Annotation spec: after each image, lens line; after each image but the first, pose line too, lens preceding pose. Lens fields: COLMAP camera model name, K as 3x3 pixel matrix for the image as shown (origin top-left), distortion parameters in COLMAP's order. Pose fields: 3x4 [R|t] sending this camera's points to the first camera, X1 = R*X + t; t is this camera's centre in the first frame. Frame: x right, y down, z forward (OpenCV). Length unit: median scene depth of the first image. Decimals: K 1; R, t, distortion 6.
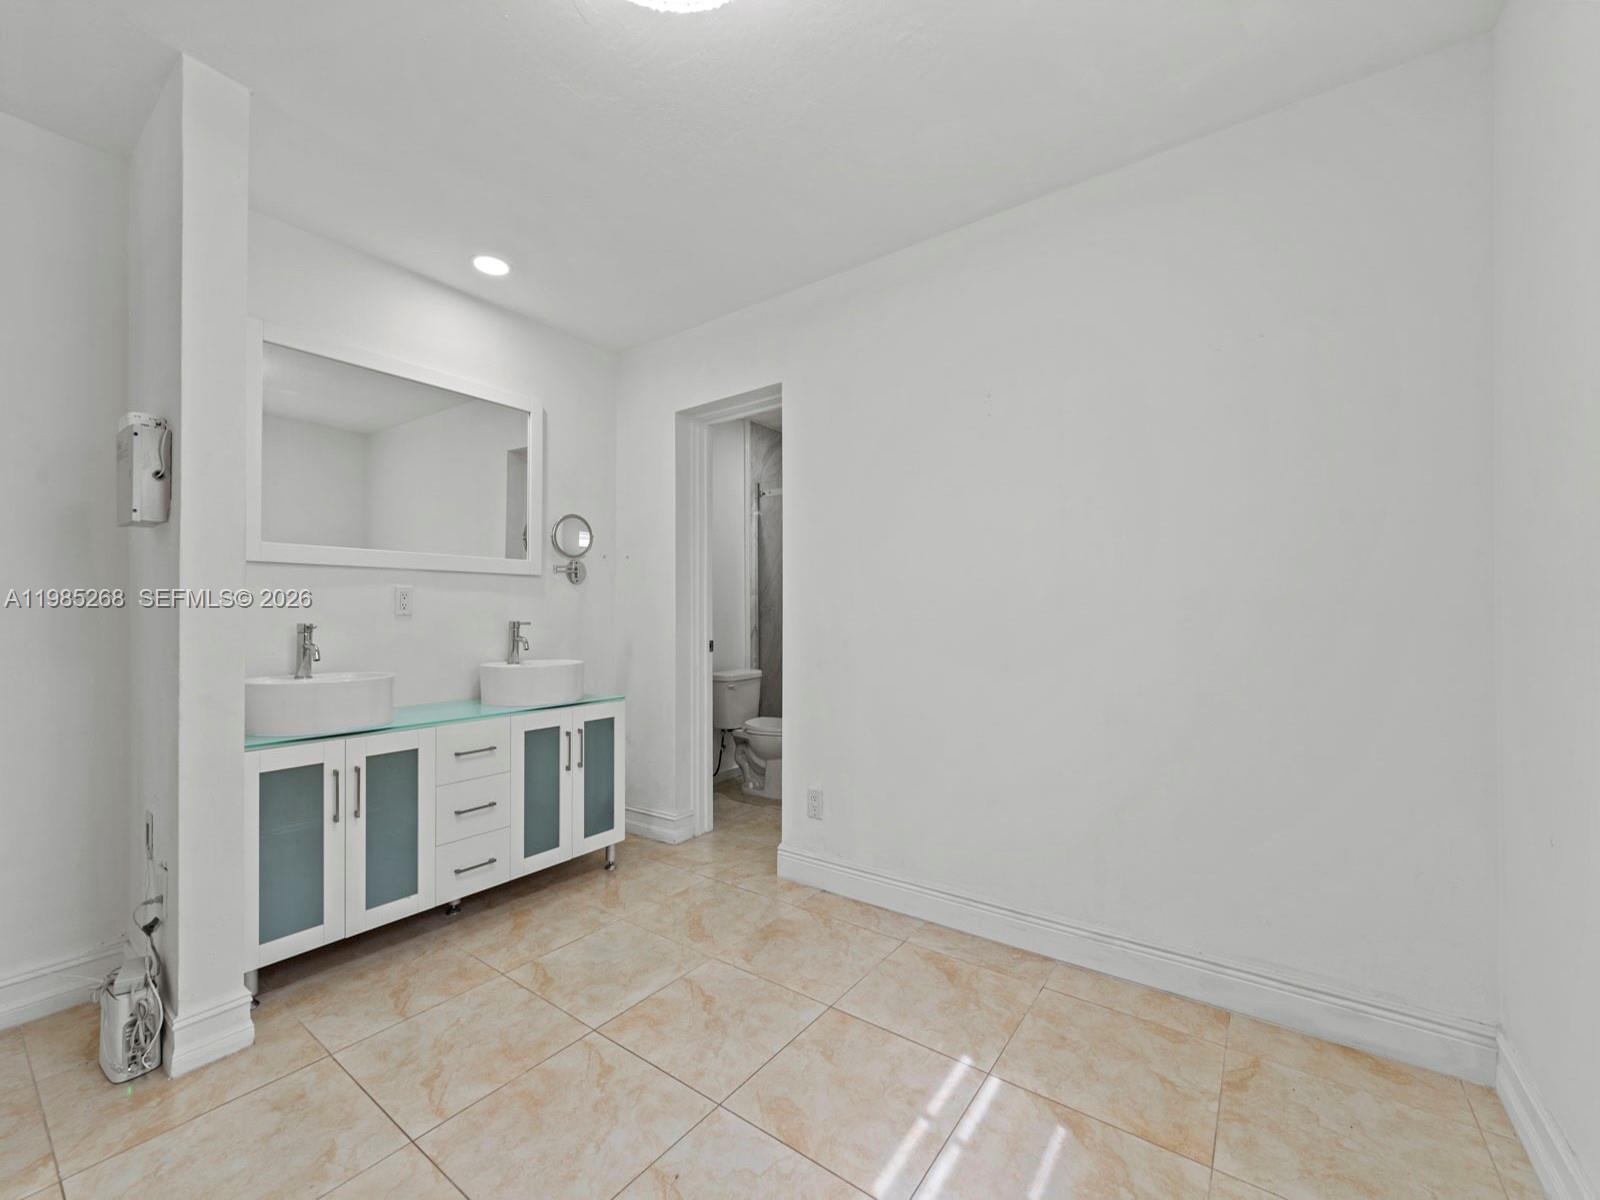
lens RADIAL K [[651.3, 0, 793.6], [0, 651.3, 627.1], [0, 0, 1]] dist [0.002246, -0.001221]
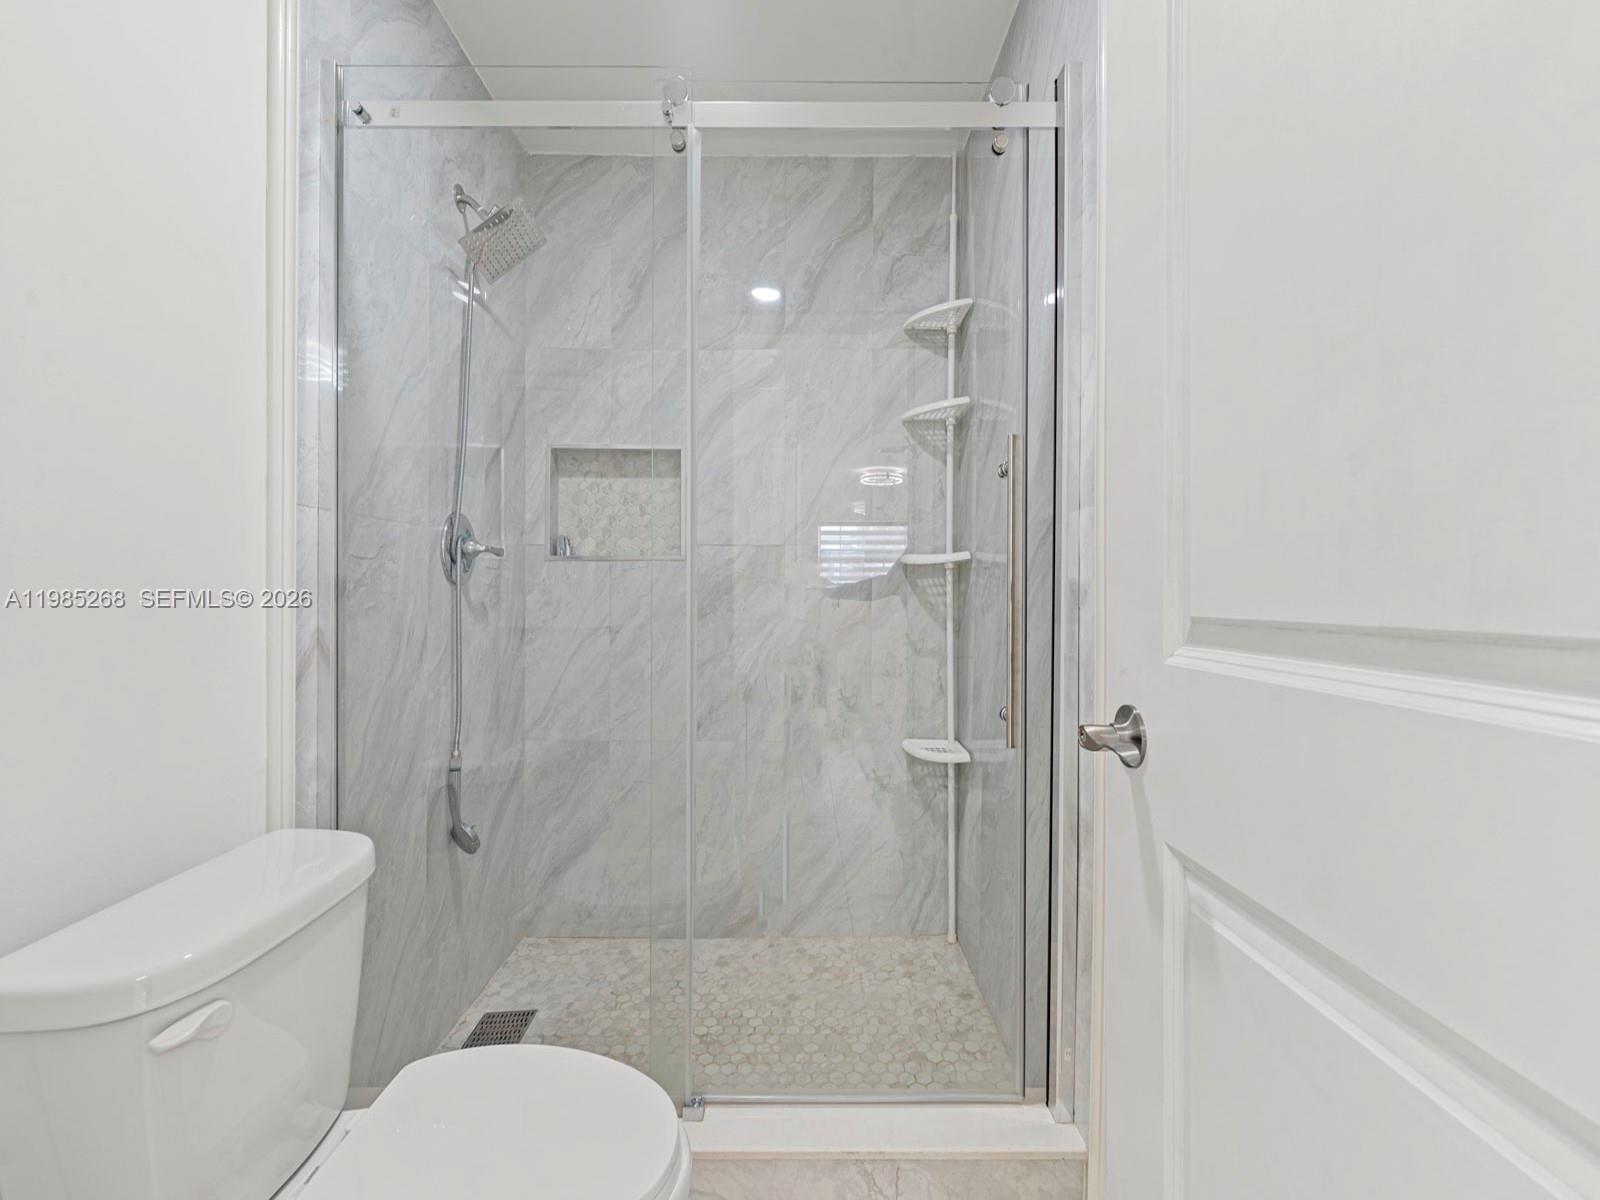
lens RADIAL K [[651.3, 0, 794.2], [0, 651.3, 592.2], [0, 0, 1]] dist [0.002246, -0.001221]
pose [[0.802698, 0.000410, 0.596385, -0.107090], [0.008913, 0.999880, -0.012683, -0.022607], [-0.596318, 0.015496, 0.802598, 1.187212]]
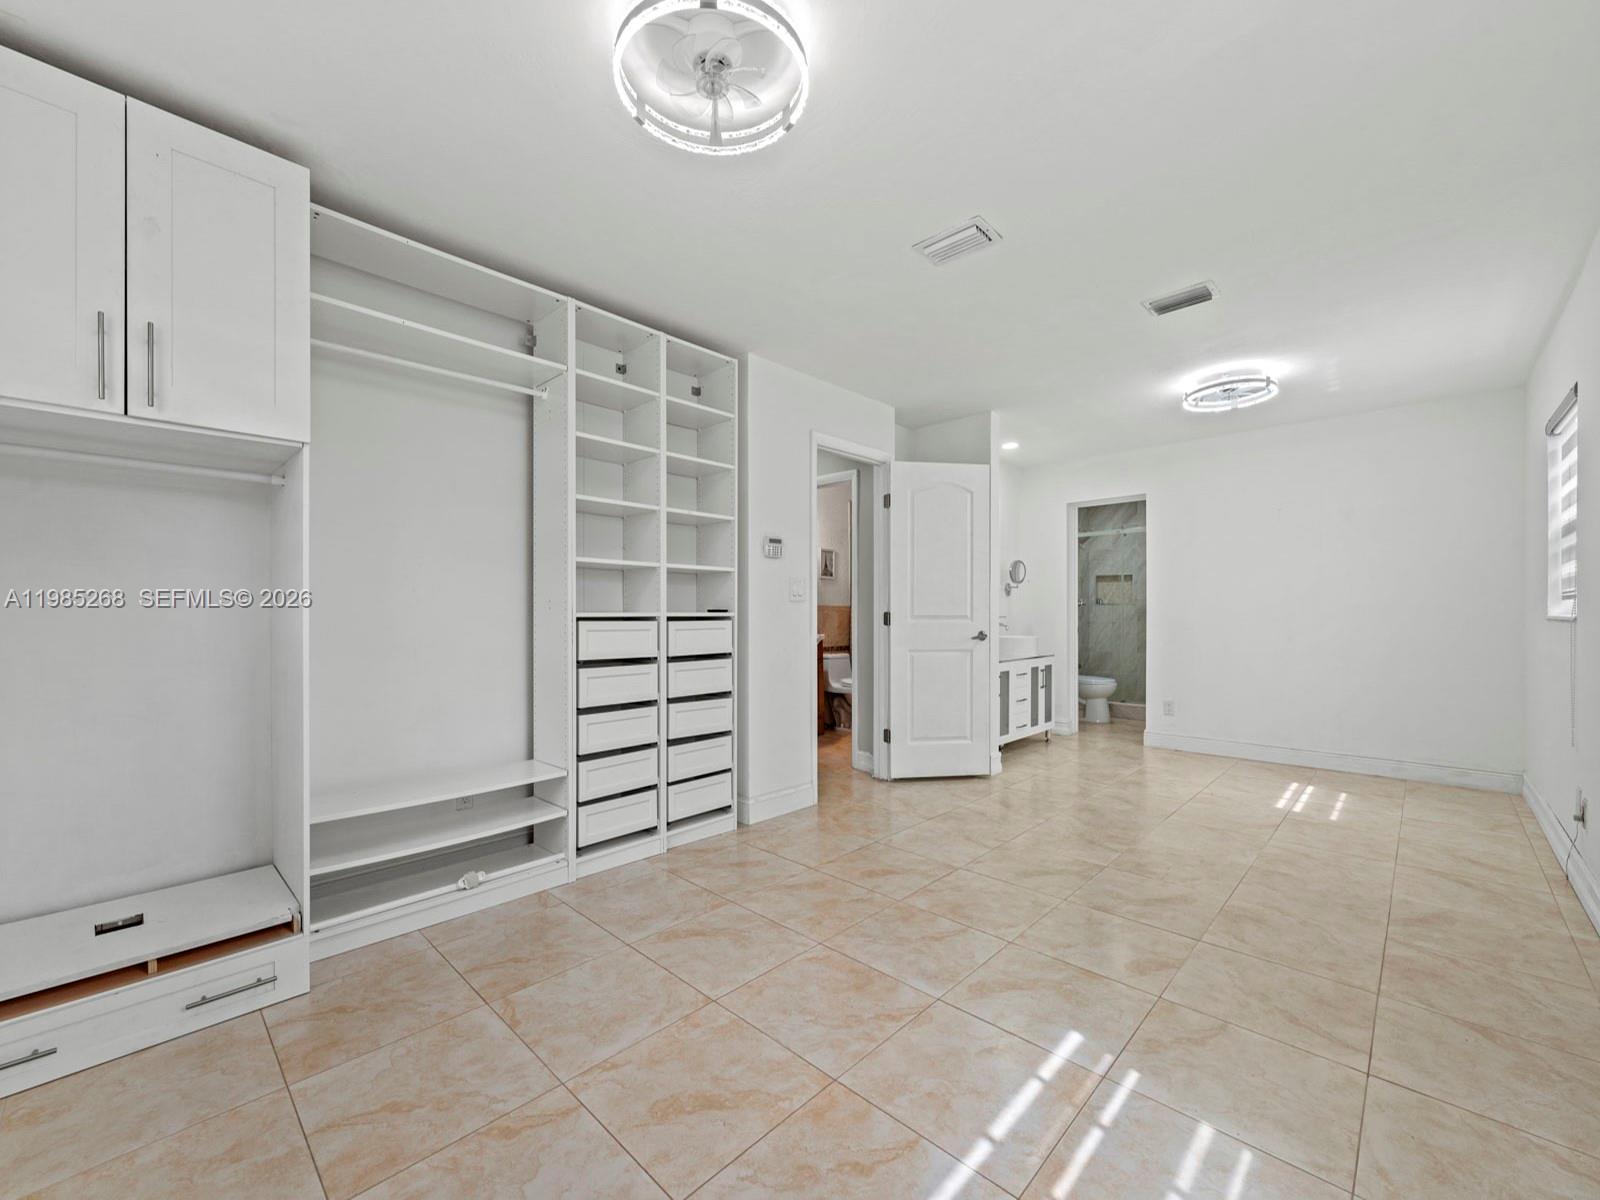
lens RADIAL K [[651.3, 0, 790.5], [0, 651.3, 604.0], [0, 0, 1]] dist [0.002246, -0.001221]
pose [[0.989275, -0.003144, -0.146034, -0.821197], [-0.001036, 0.999592, -0.028535, 0.010677], [0.146064, 0.028380, 0.988868, -1.155329]]
